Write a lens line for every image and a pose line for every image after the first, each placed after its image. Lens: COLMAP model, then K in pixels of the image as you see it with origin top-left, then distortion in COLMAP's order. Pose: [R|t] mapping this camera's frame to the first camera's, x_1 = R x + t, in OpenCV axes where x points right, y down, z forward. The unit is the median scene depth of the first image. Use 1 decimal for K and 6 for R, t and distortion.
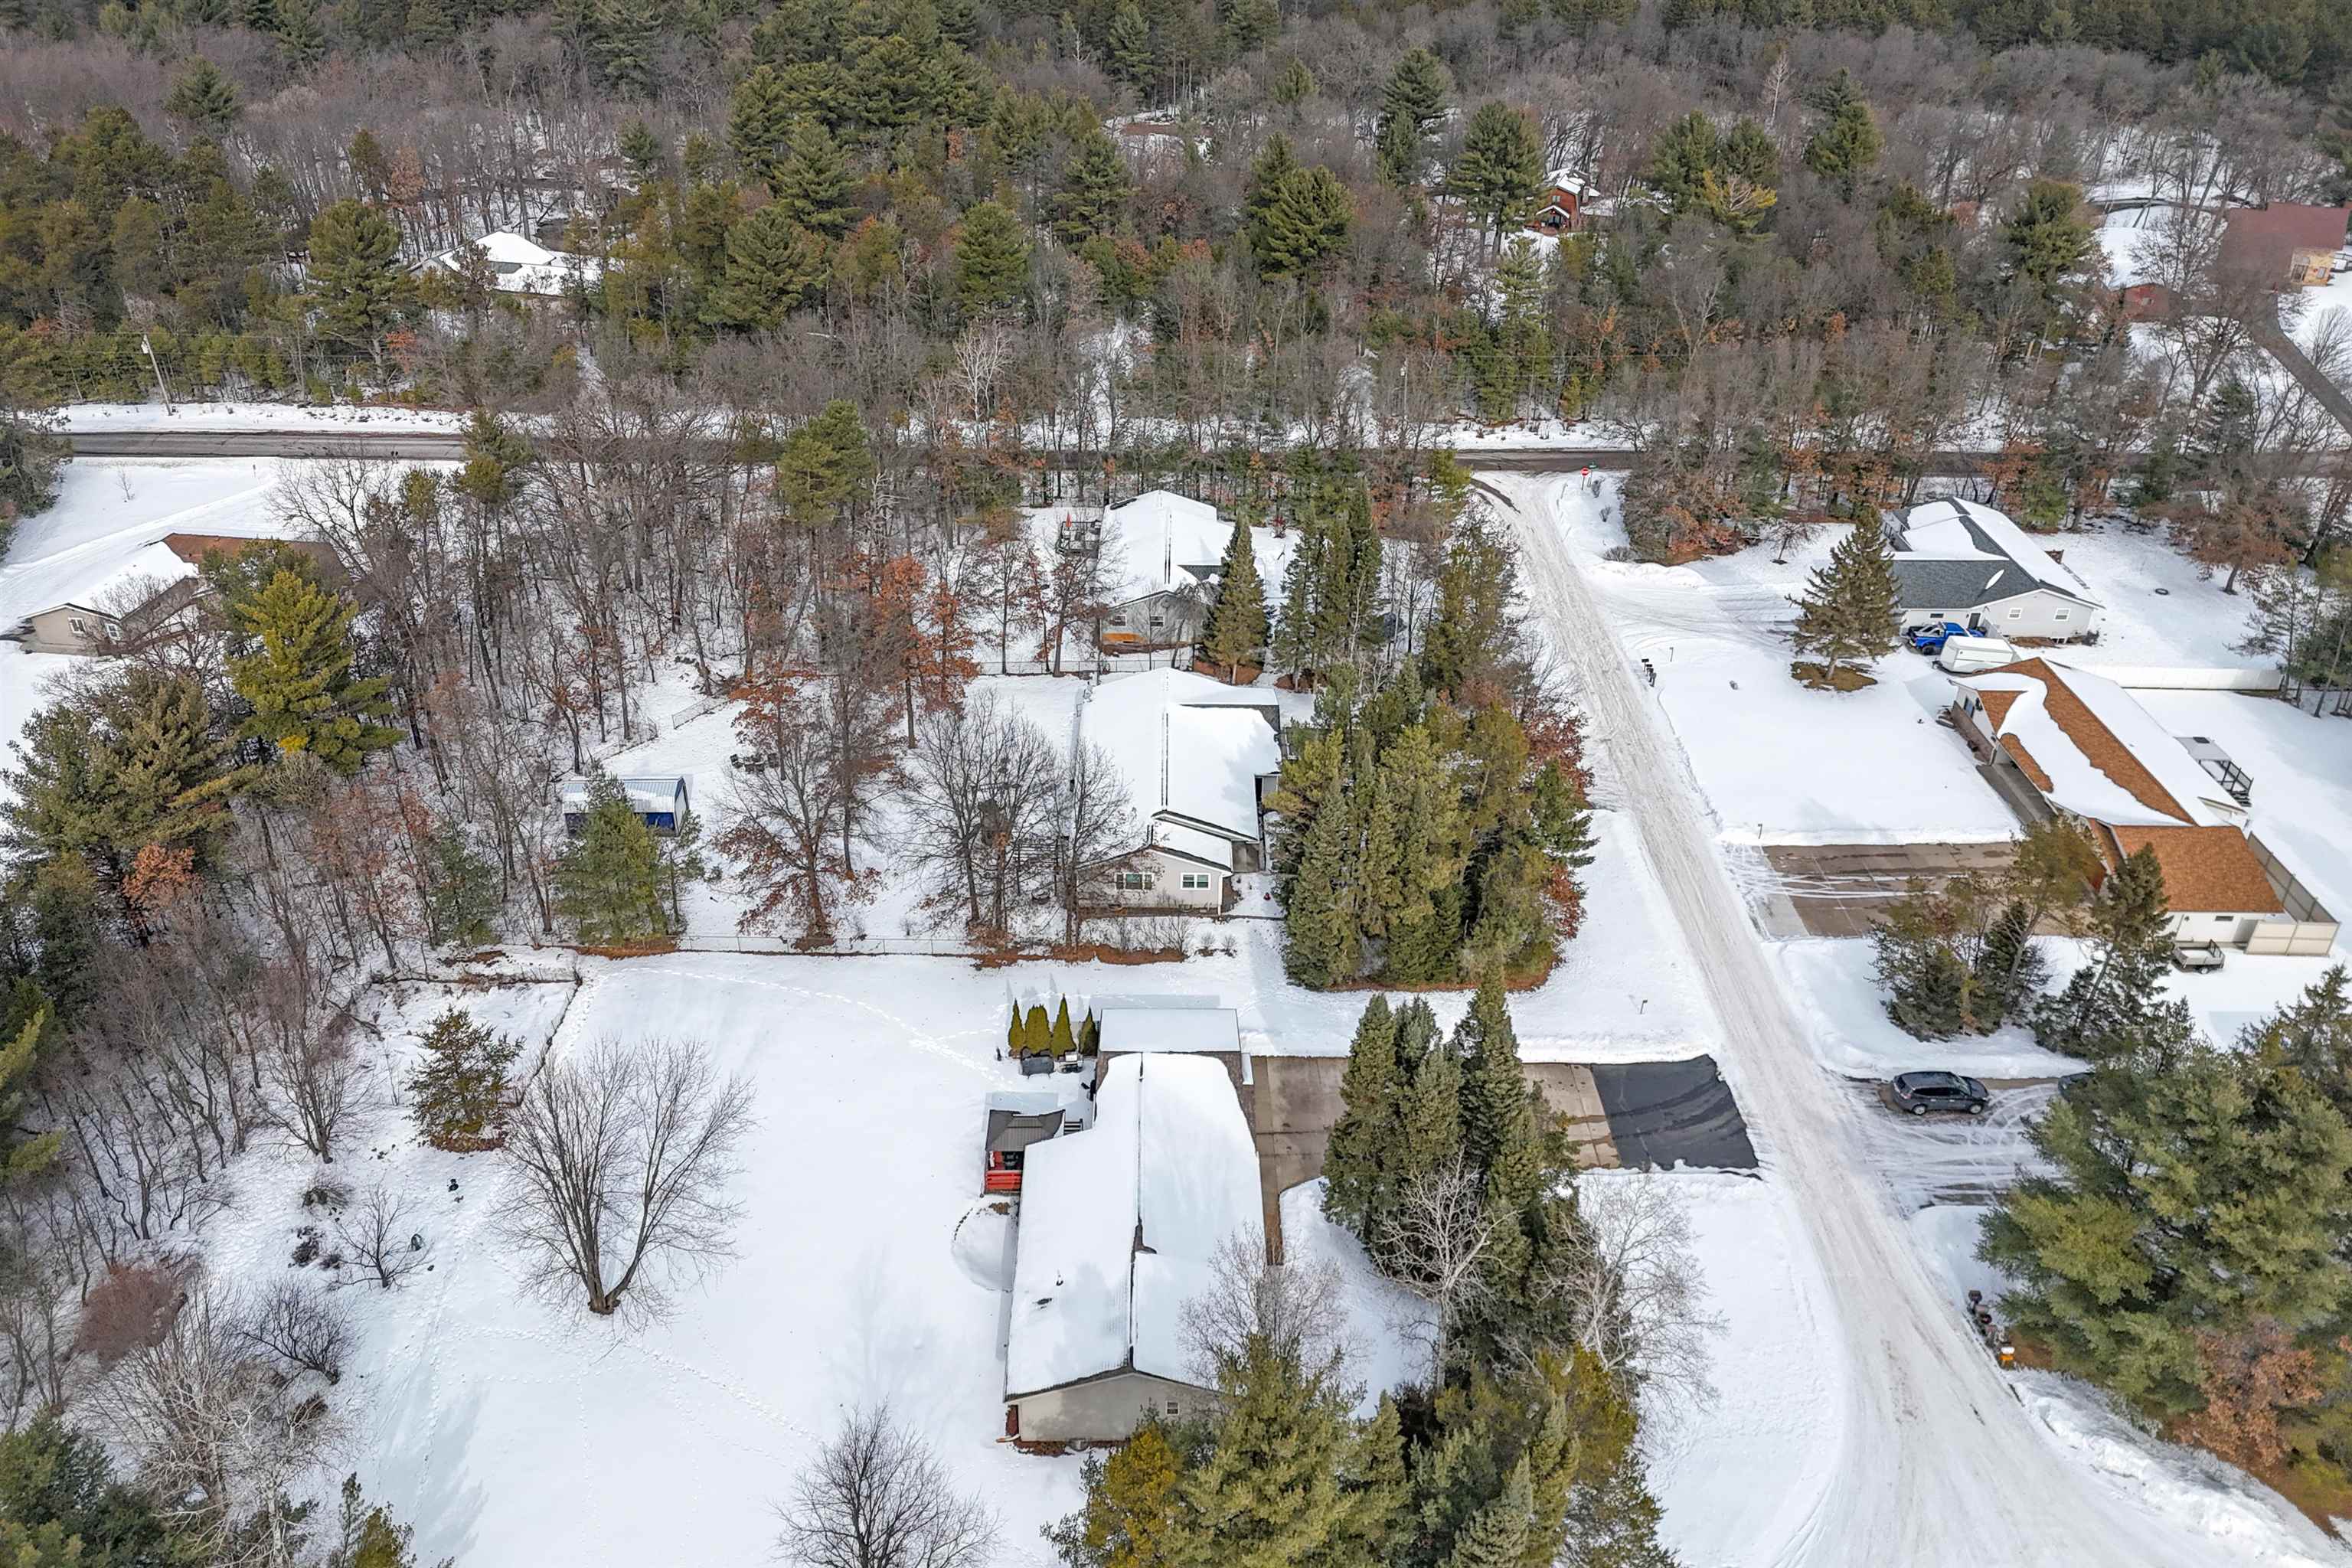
lens RADIAL K [[1706.3, 0, 1166.9], [0, 1706.3, 725.4], [0, 0, 1]] dist [0.076700, -0.058830]
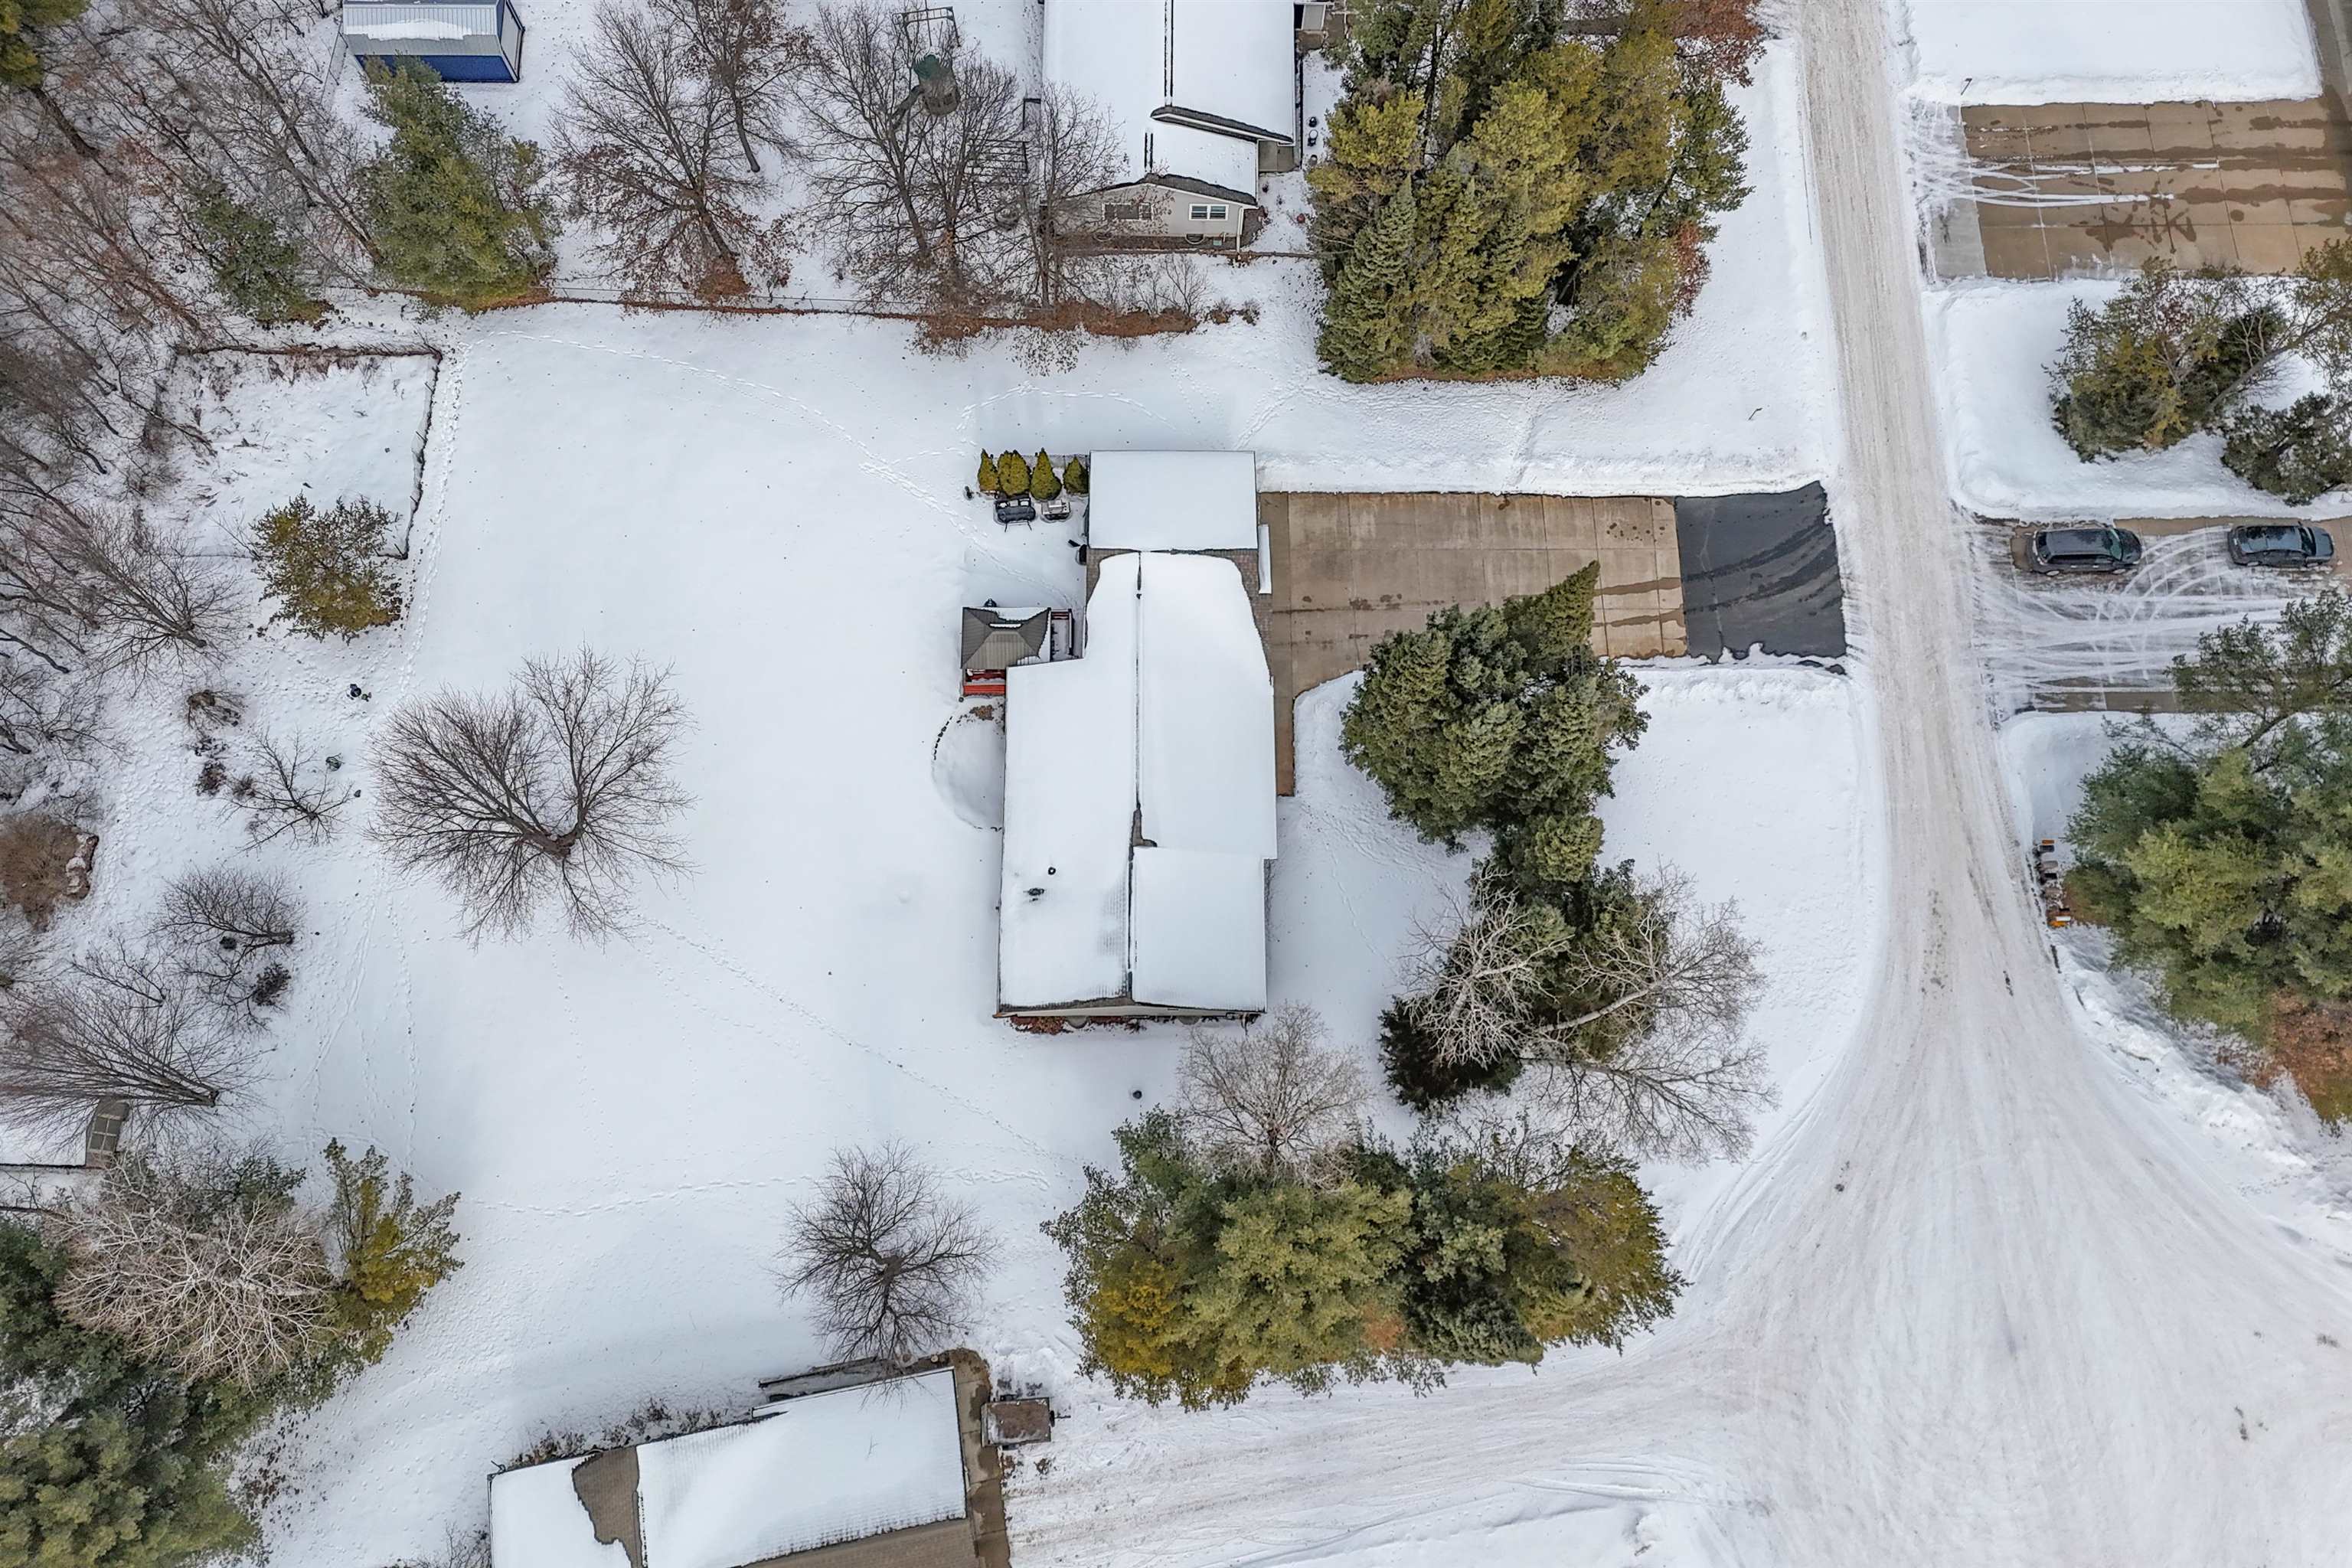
lens RADIAL K [[1706.3, 0, 1166.9], [0, 1706.3, 725.4], [0, 0, 1]] dist [0.076700, -0.058830]
pose [[0.999980, 0.005609, 0.002858, -0.002878], [-0.006092, 0.747941, 0.663737, -0.276272], [0.001586, -0.663741, 0.747961, 0.302124]]
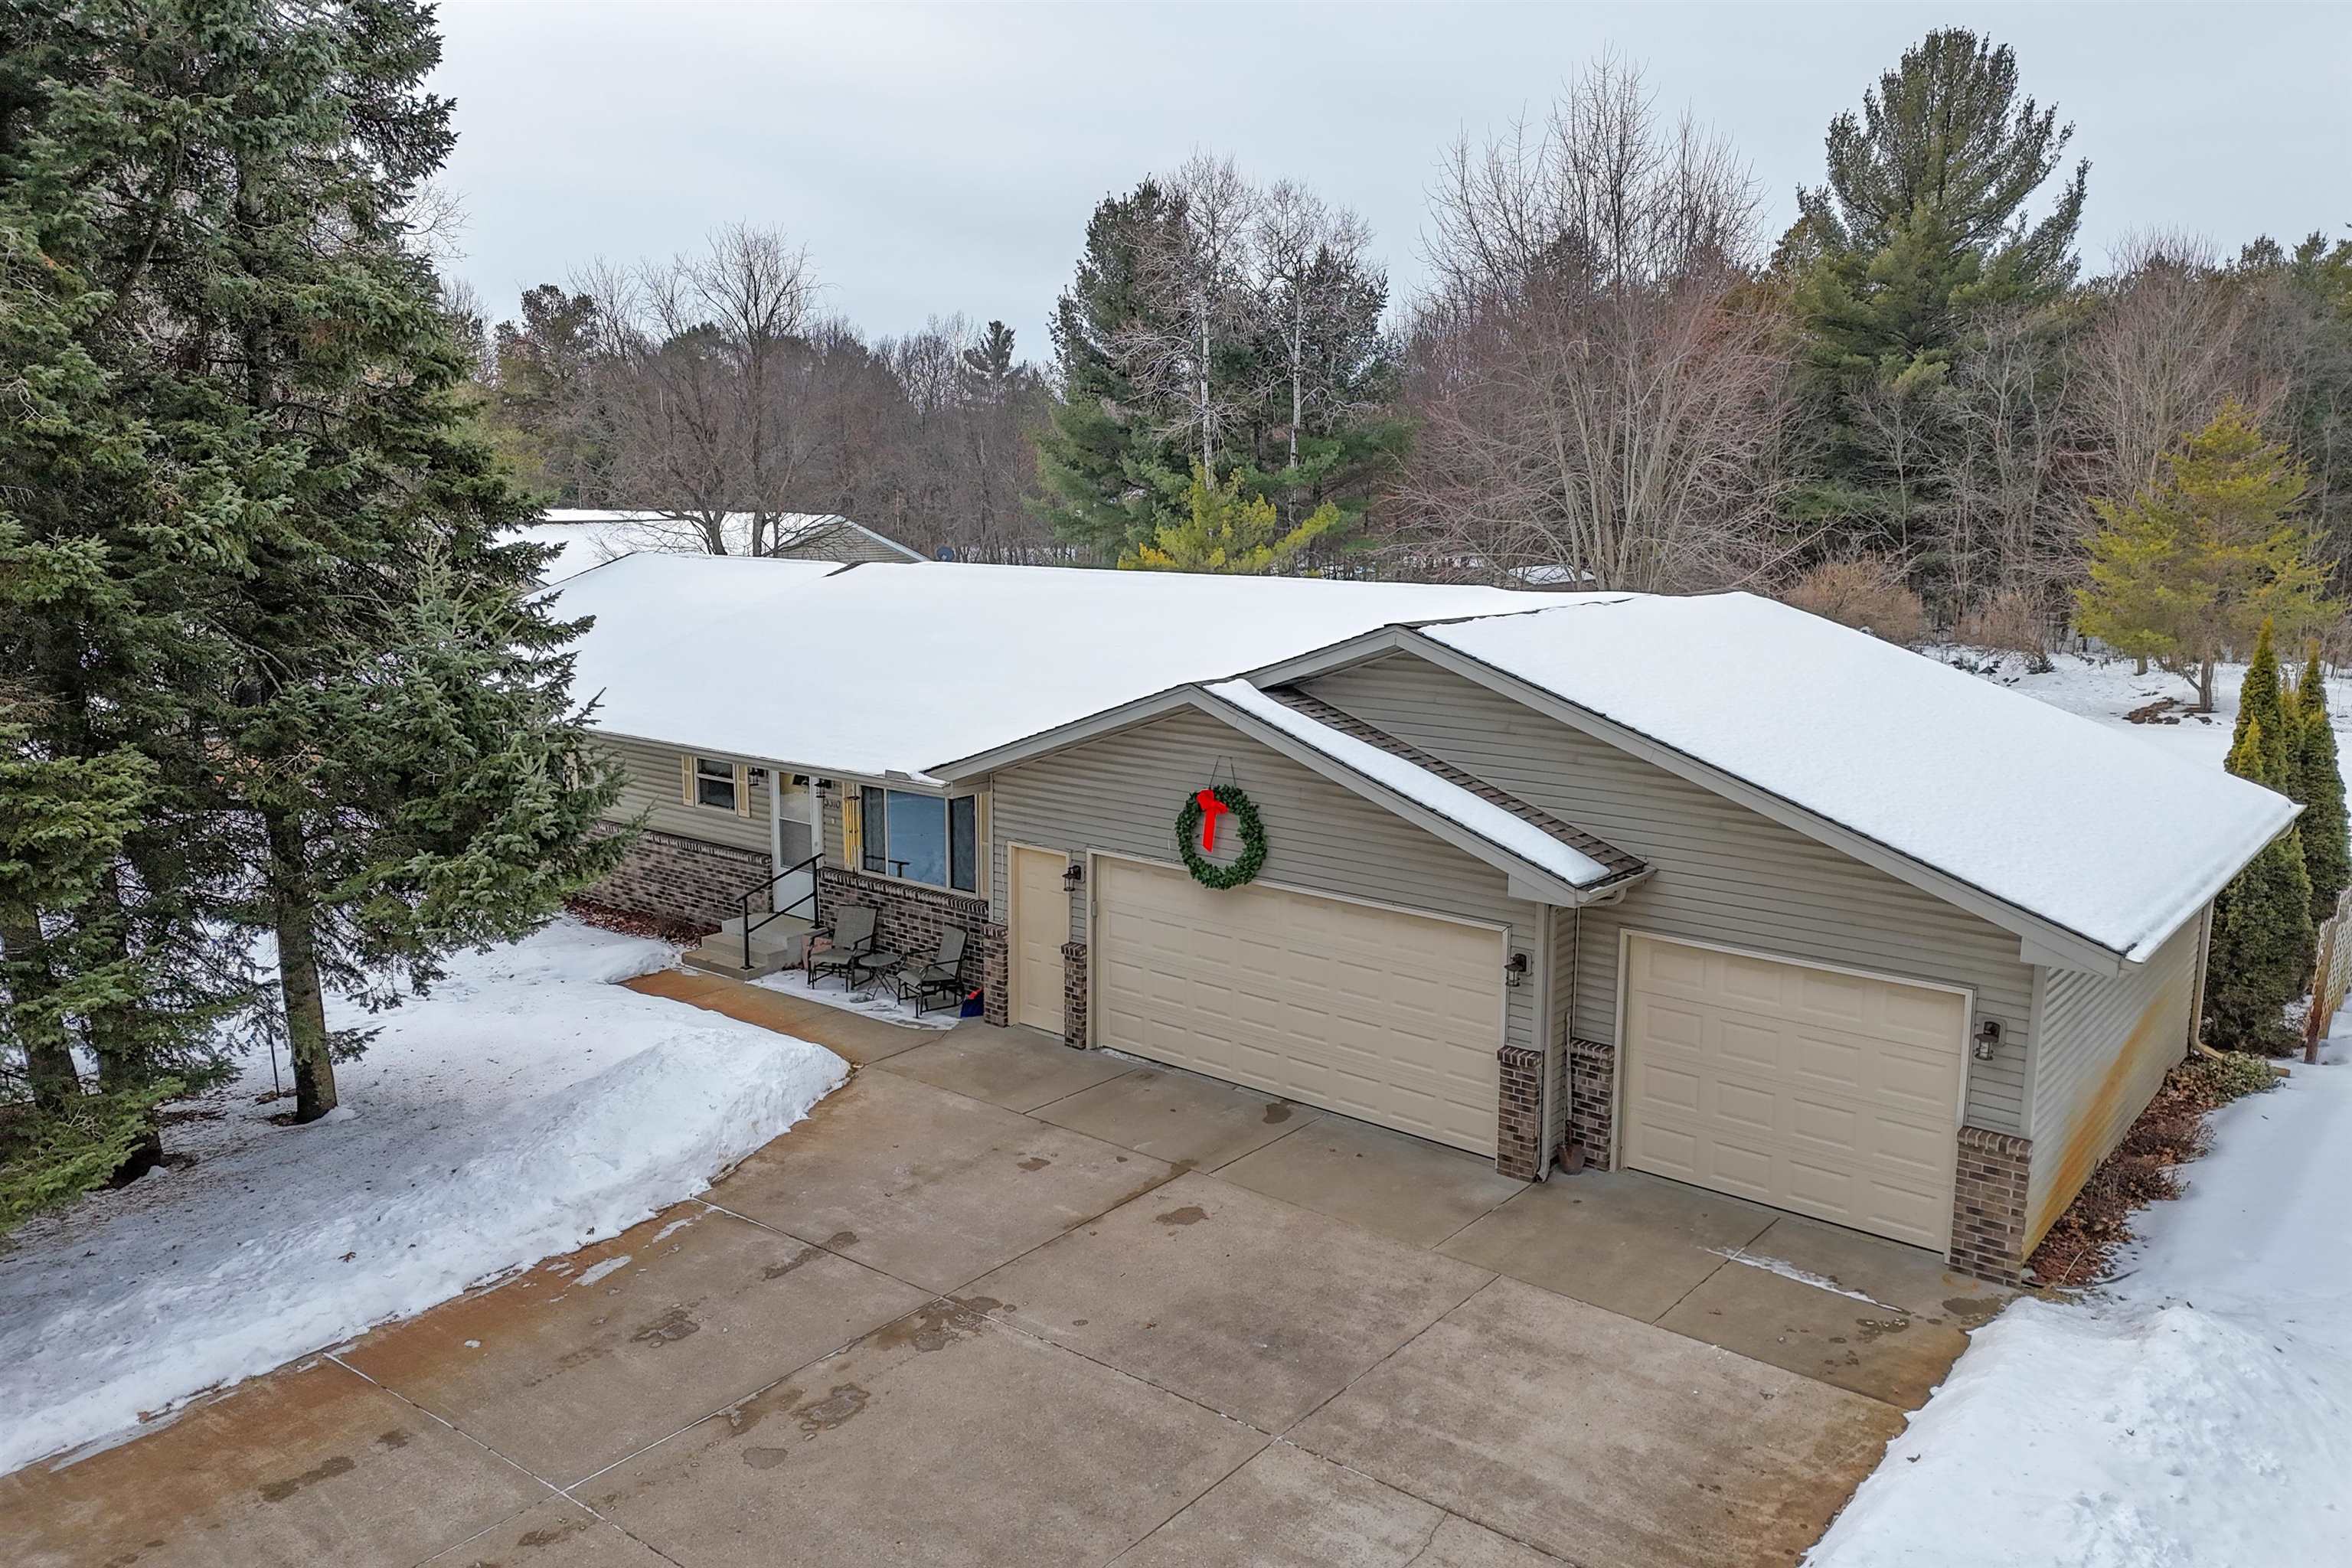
lens RADIAL K [[1730.2, 0, 1166.0], [0, 1730.2, 768.3], [0, 0, 1]] dist [0.087191, -0.079703]
pose [[-0.641496, 0.112301, -0.758862, 0.174994], [-0.396018, 0.798740, 0.452972, 0.127206], [0.657002, 0.591103, -0.467916, 1.003521]]
